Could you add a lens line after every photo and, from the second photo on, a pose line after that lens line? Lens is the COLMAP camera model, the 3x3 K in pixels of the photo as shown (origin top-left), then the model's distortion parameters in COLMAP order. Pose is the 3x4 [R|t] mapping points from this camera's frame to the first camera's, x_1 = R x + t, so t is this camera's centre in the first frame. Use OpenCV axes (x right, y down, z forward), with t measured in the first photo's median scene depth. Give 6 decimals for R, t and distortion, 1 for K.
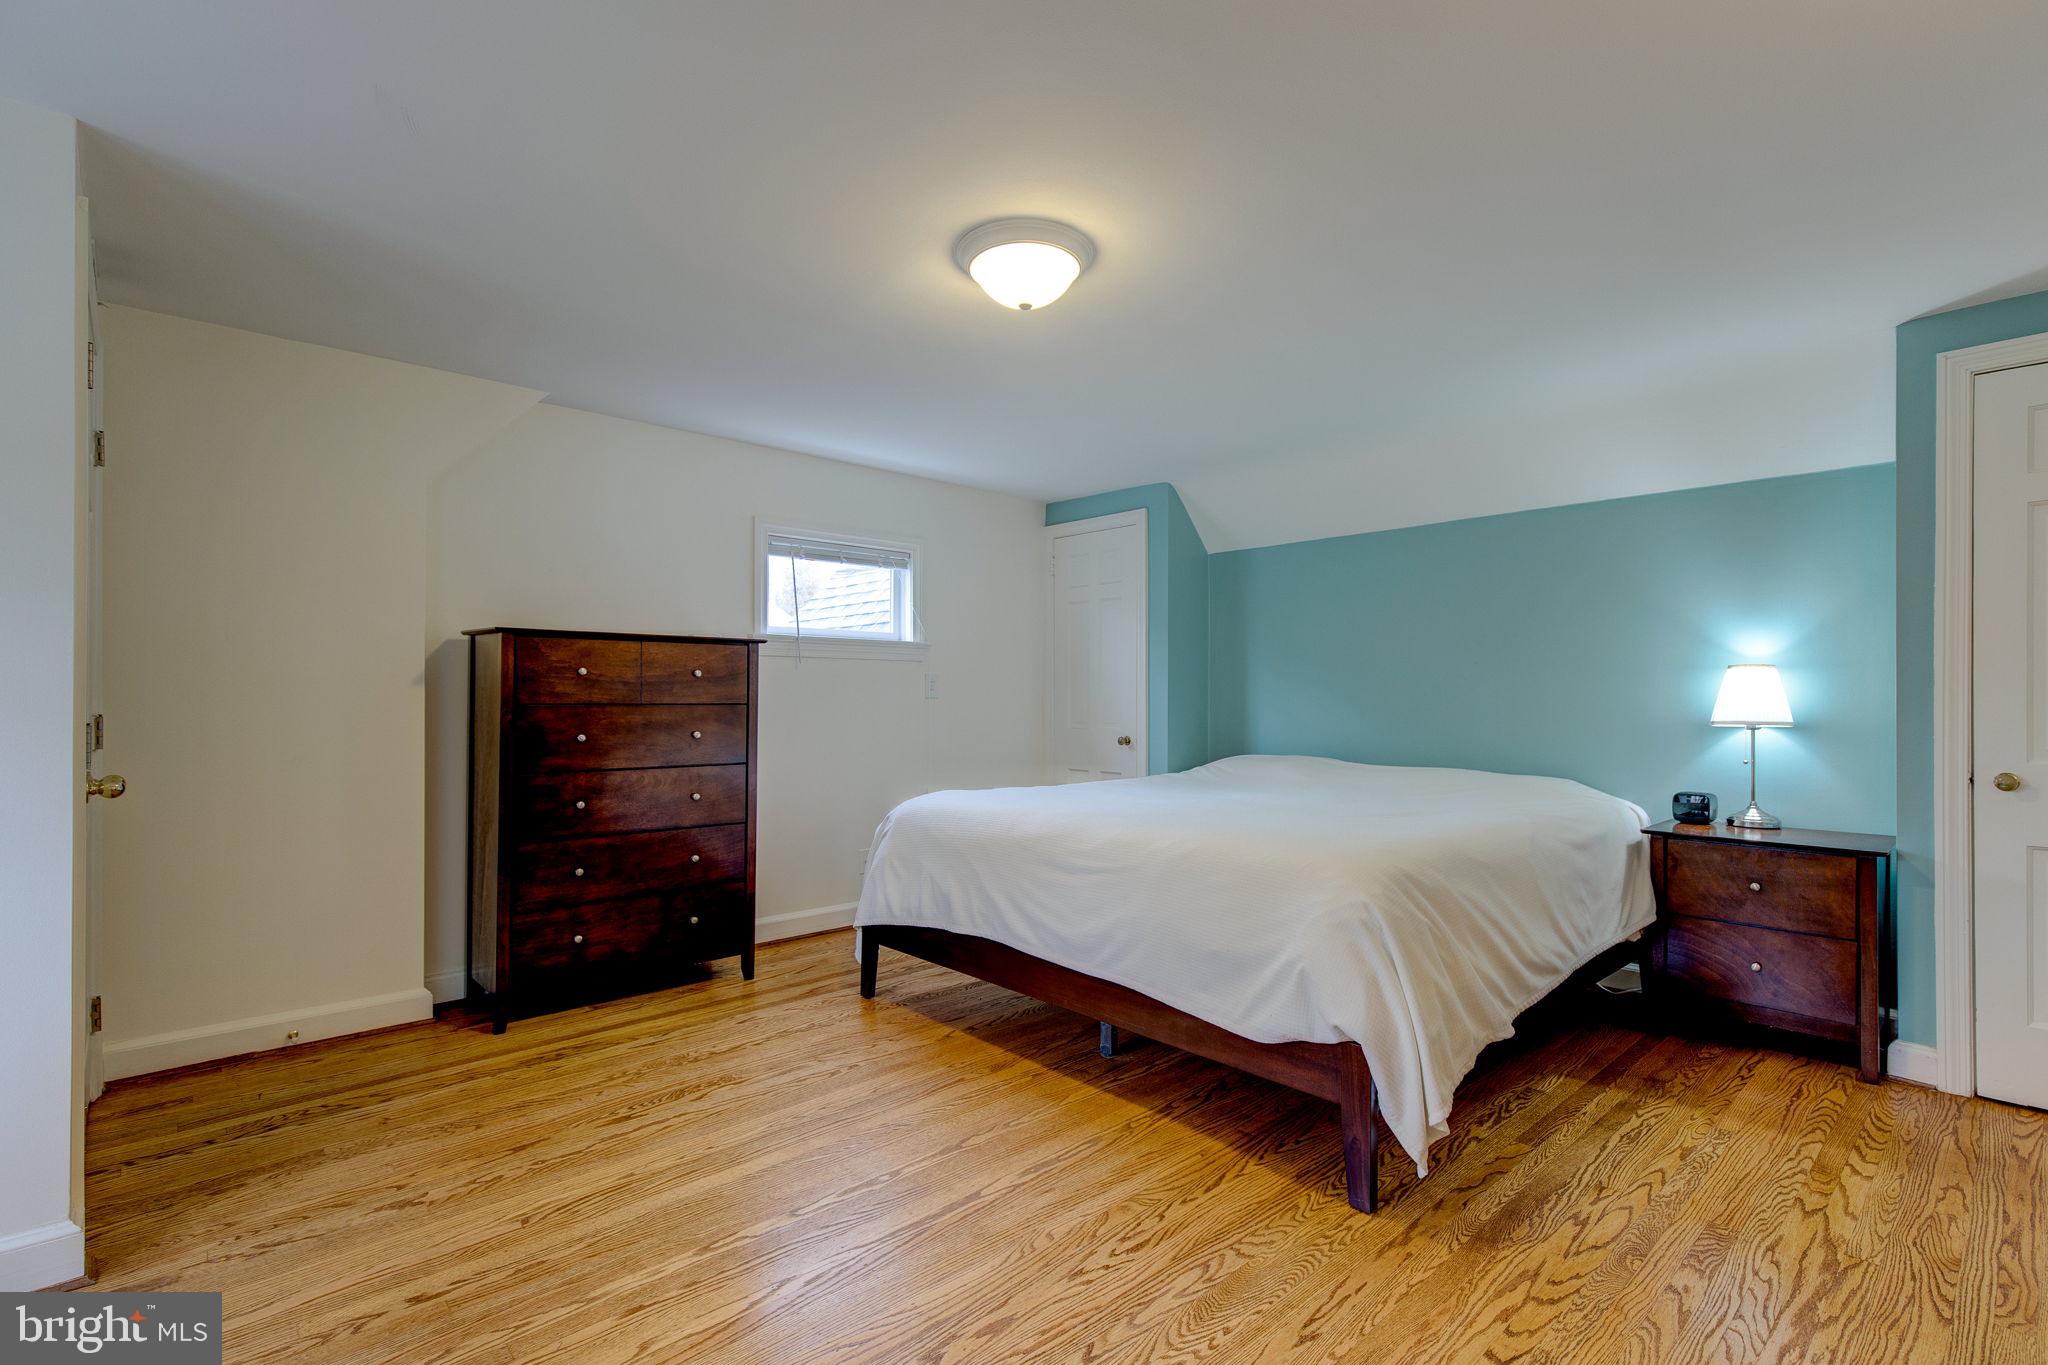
lens RADIAL K [[932.5, 0, 1044.2], [0, 932.5, 697.3], [0, 0, 1]] dist [0.003744, -0.001175]
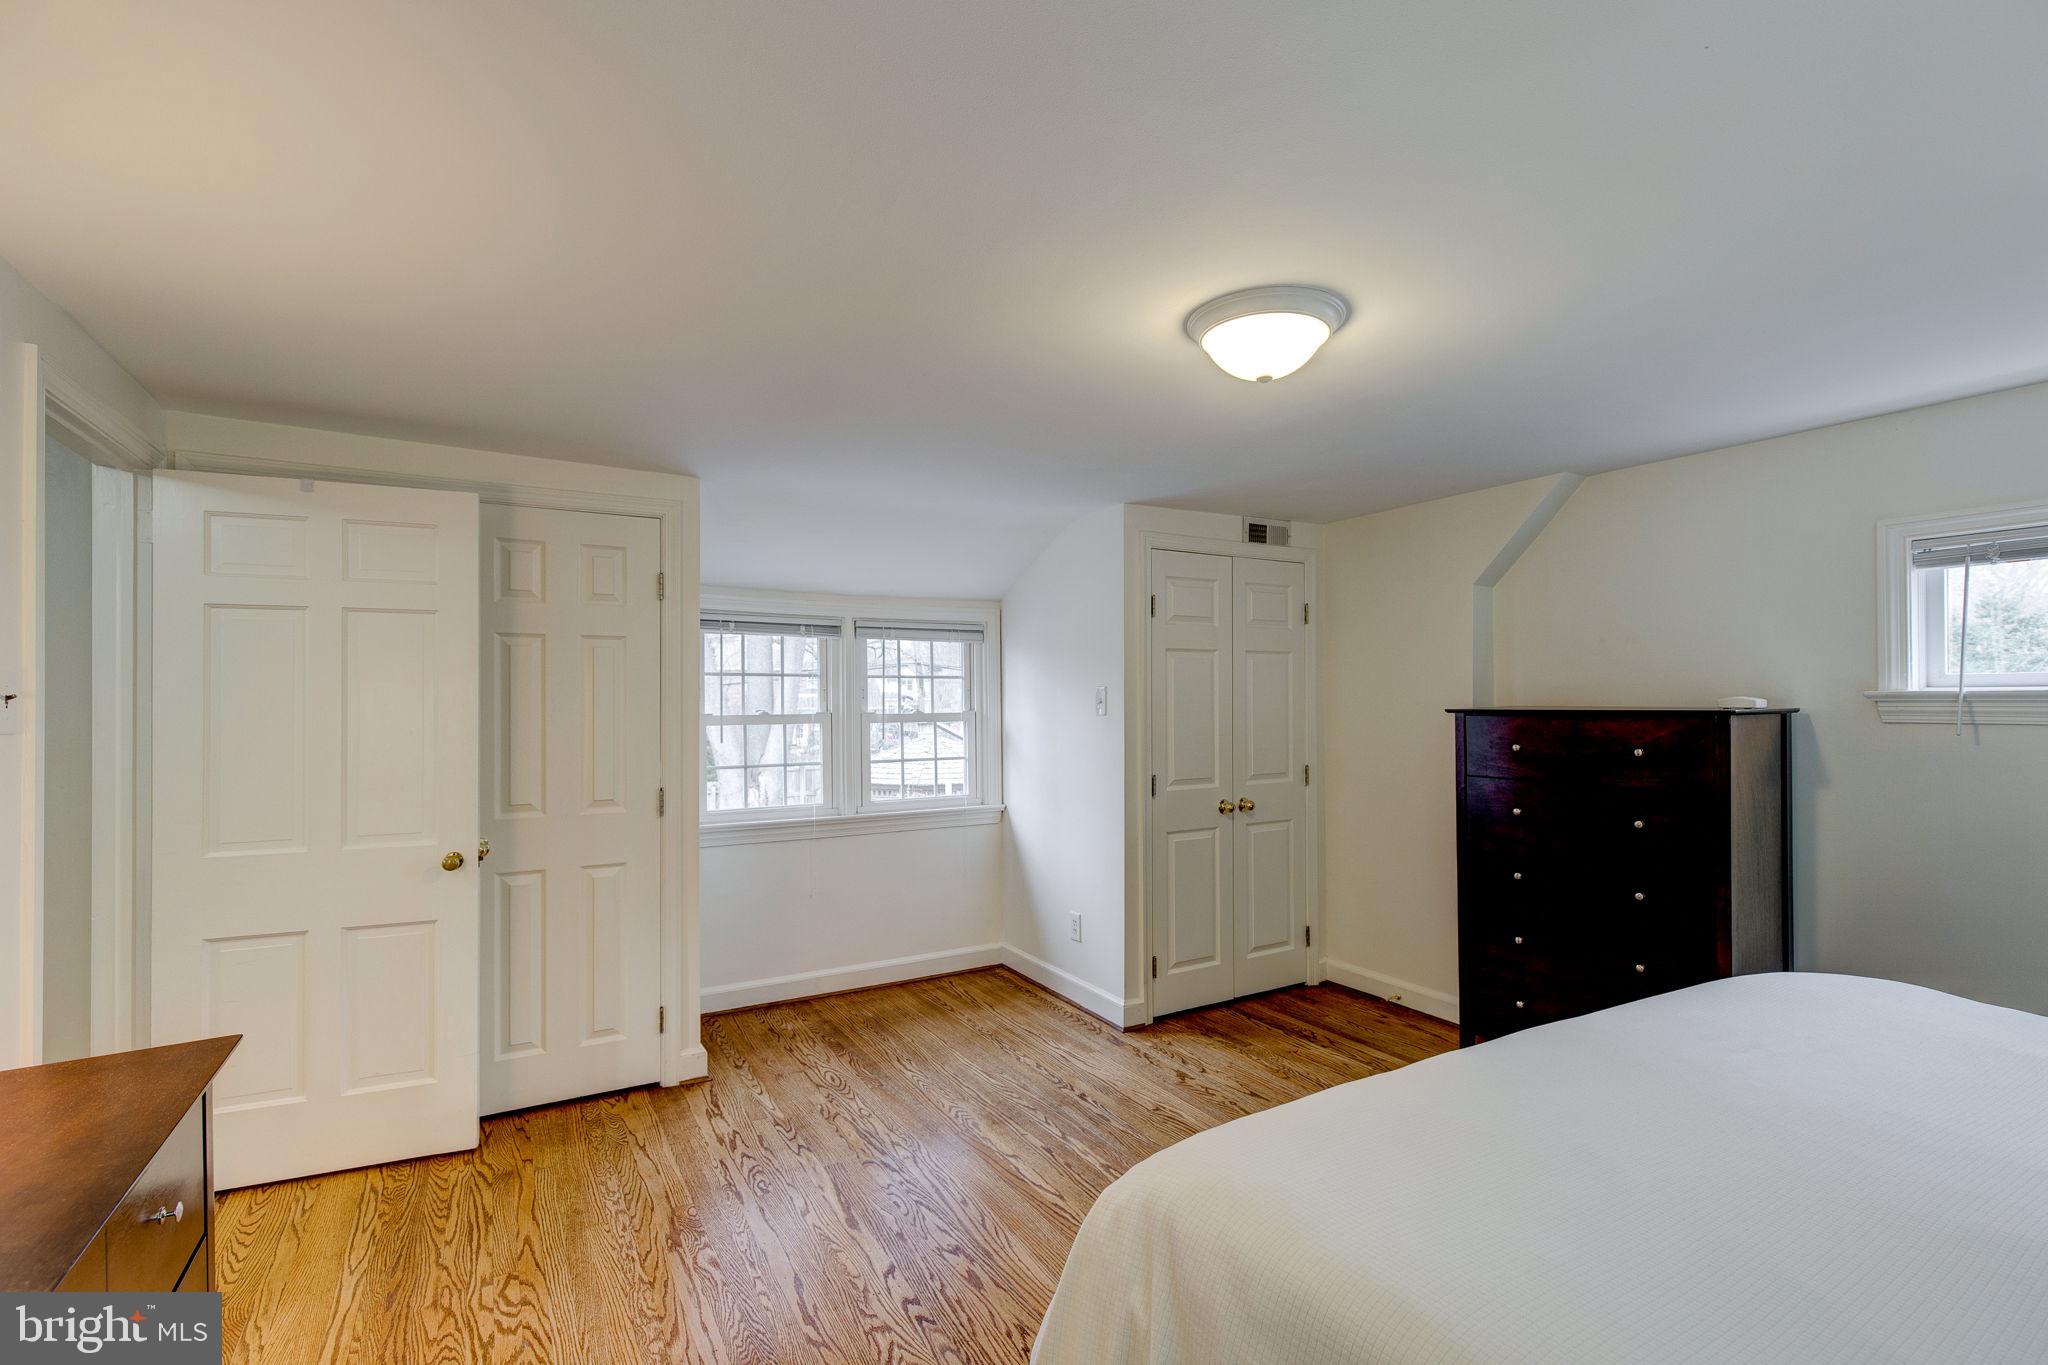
lens RADIAL K [[932.5, 0, 1042.3], [0, 932.5, 684.2], [0, 0, 1]] dist [0.003744, -0.001175]
pose [[-0.218358, -0.015408, -0.975747, 0.919361], [0.007635, 0.999818, -0.017497, -0.121060], [0.975839, -0.011271, -0.218200, 1.019434]]
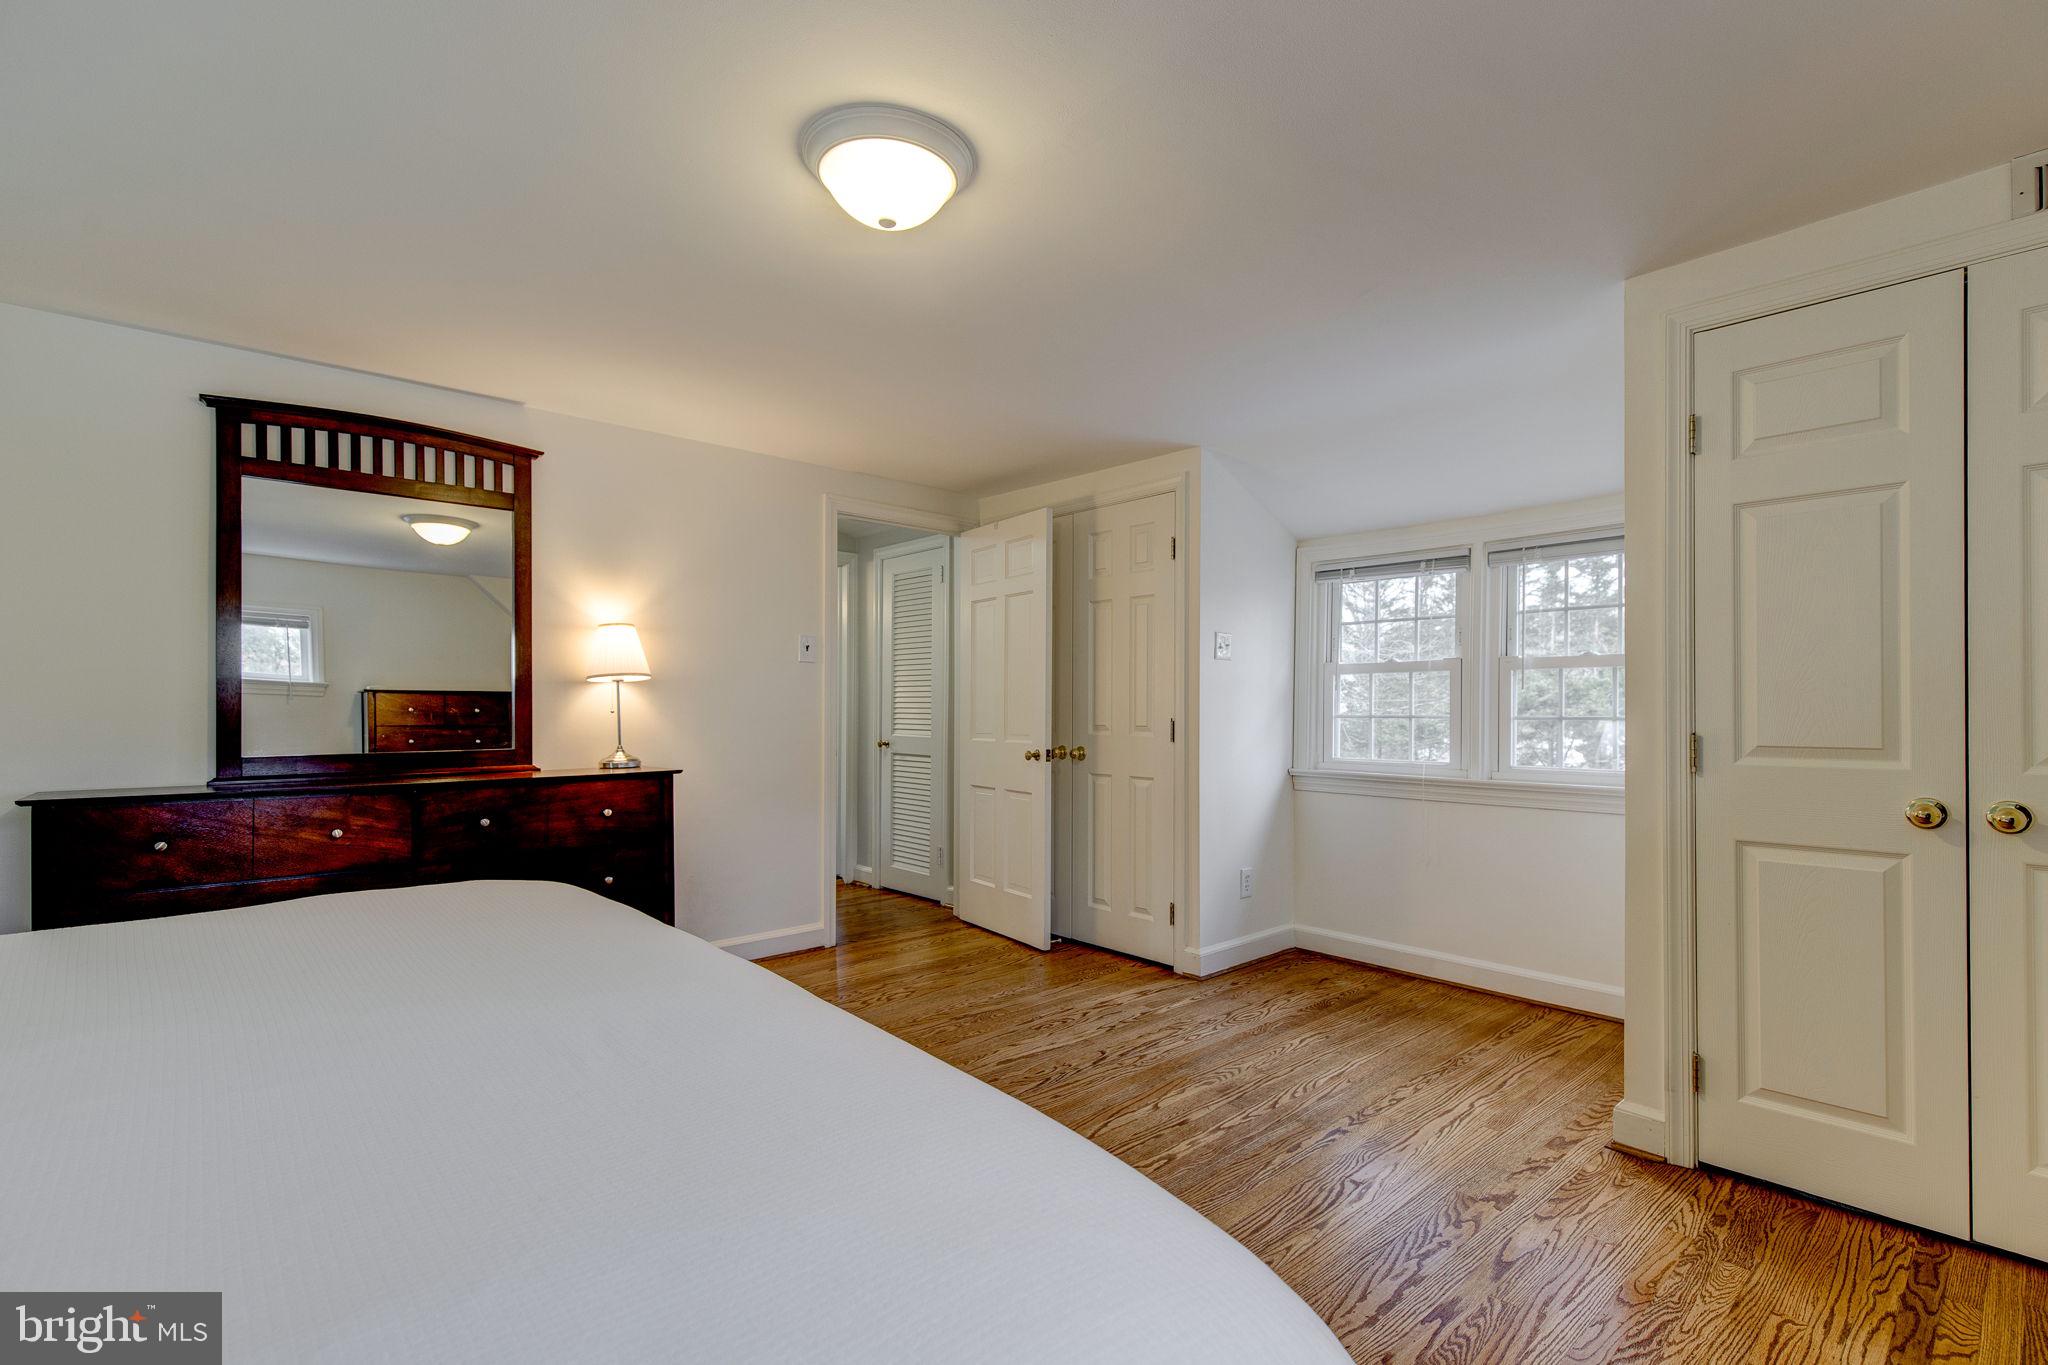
lens RADIAL K [[932.5, 0, 1022.0], [0, 932.5, 696.8], [0, 0, 1]] dist [0.003744, -0.001175]
pose [[-0.999563, -0.002906, 0.029404, -0.168190], [-0.003429, 0.999837, -0.017729, 0.004452], [-0.029347, -0.017822, -0.999410, 1.862743]]
